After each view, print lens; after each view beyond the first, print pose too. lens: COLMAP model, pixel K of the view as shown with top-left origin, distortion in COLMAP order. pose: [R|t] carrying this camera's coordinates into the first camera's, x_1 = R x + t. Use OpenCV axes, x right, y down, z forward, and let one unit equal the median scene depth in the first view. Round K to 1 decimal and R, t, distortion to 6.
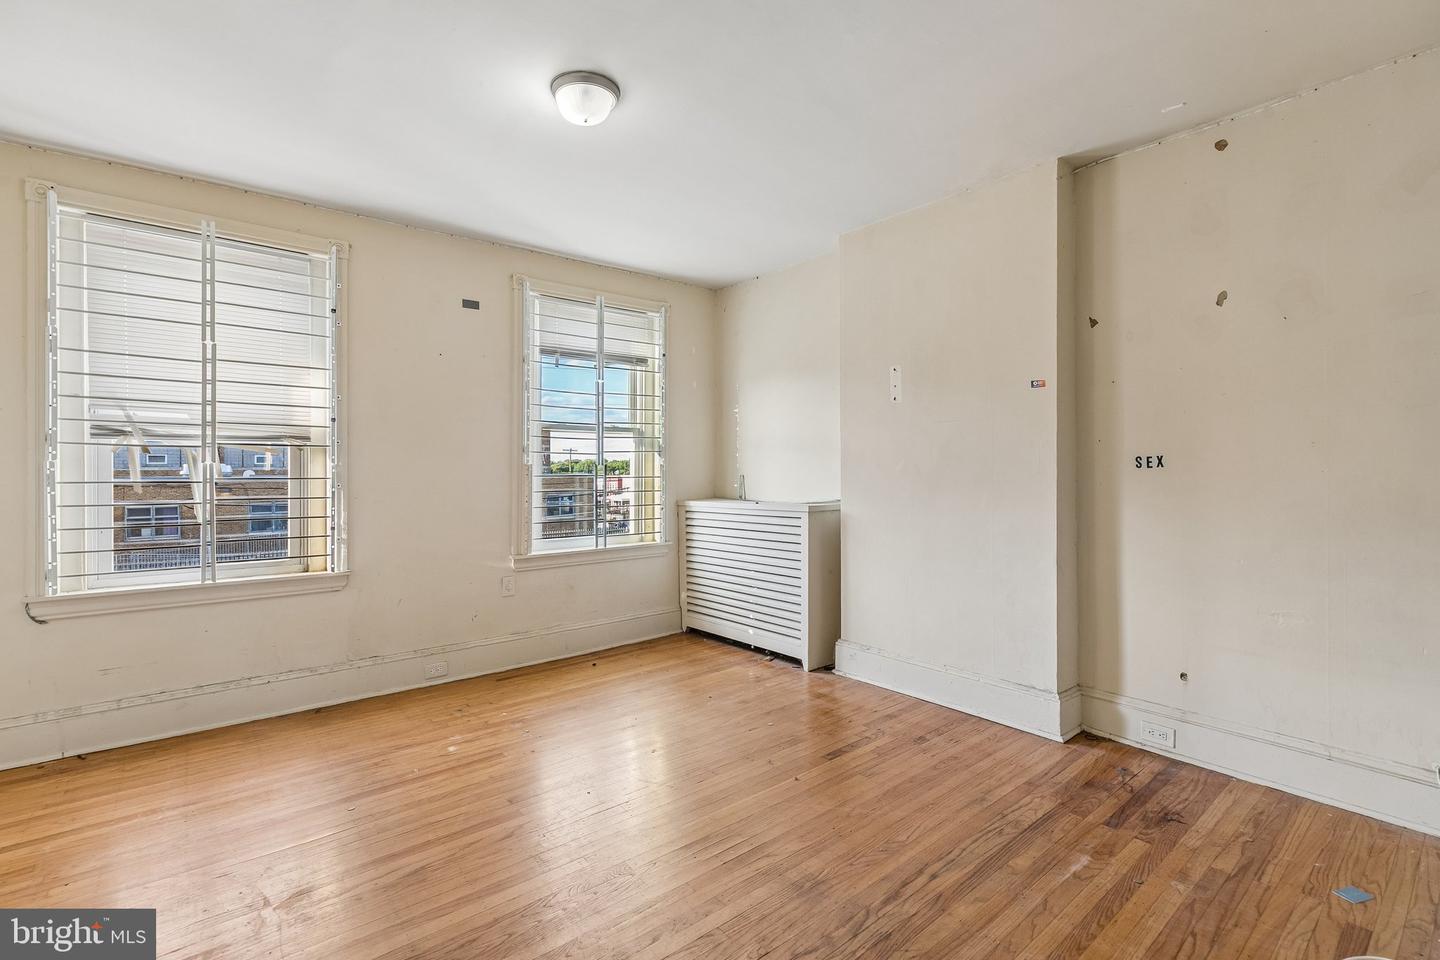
lens RADIAL K [[639.8, 0, 717.4], [0, 639.8, 474.8], [0, 0, 1]] dist [0.001217, 0.000184]
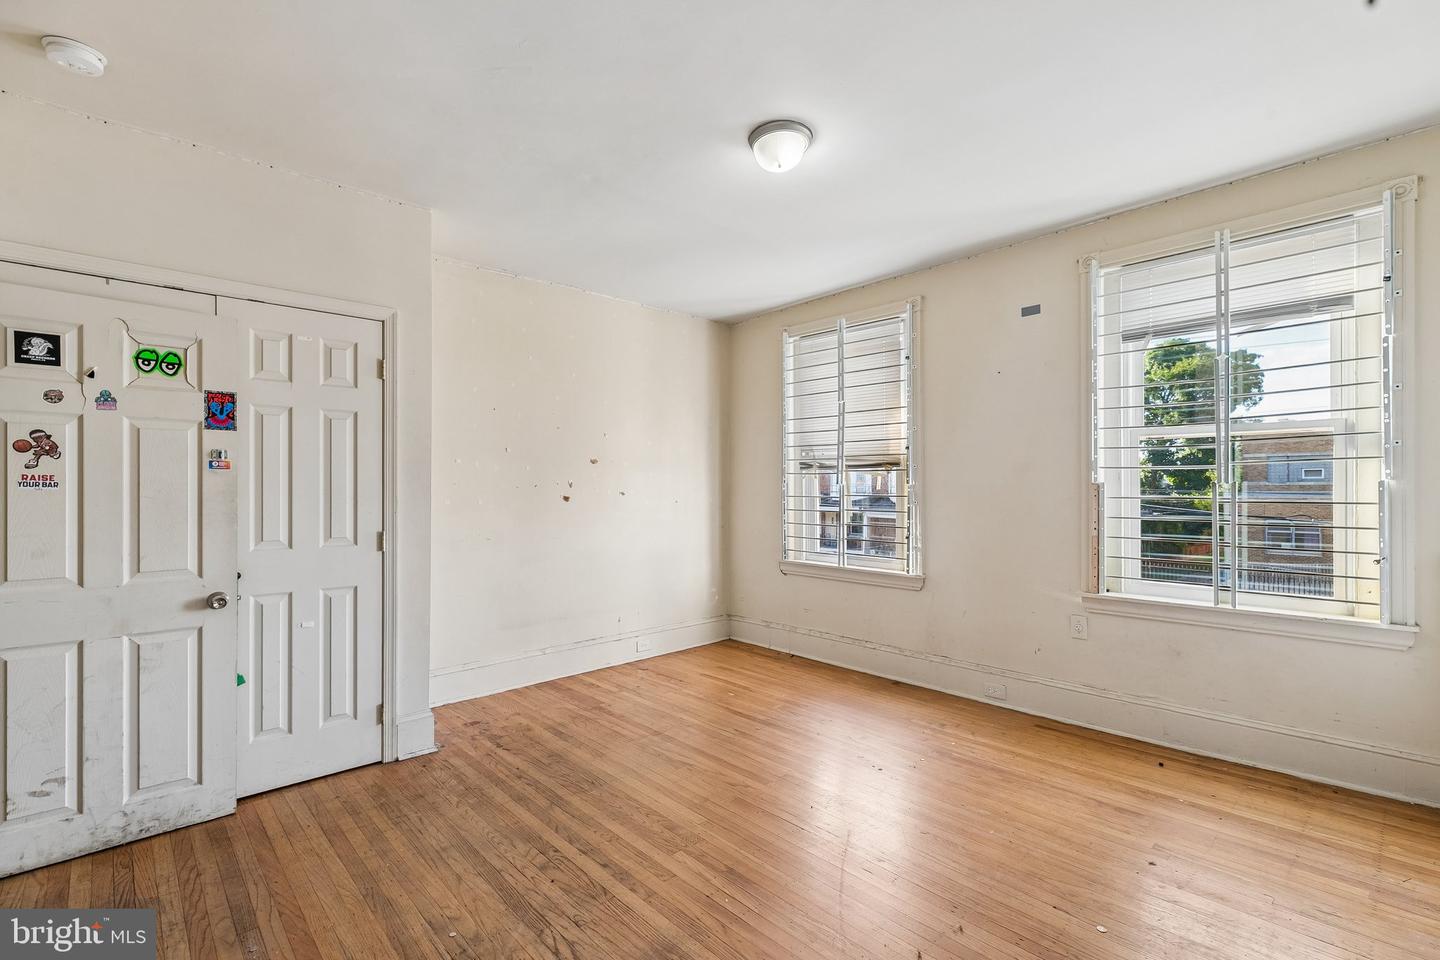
lens RADIAL K [[652.5, 0, 718.5], [0, 652.5, 486.0], [0, 0, 1]] dist [0.005480, -0.000321]
pose [[0.069534, 0.006013, -0.997561, 0.596179], [0.000039, 0.999982, 0.006030, -0.021208], [0.997580, -0.000459, 0.069533, 0.549357]]
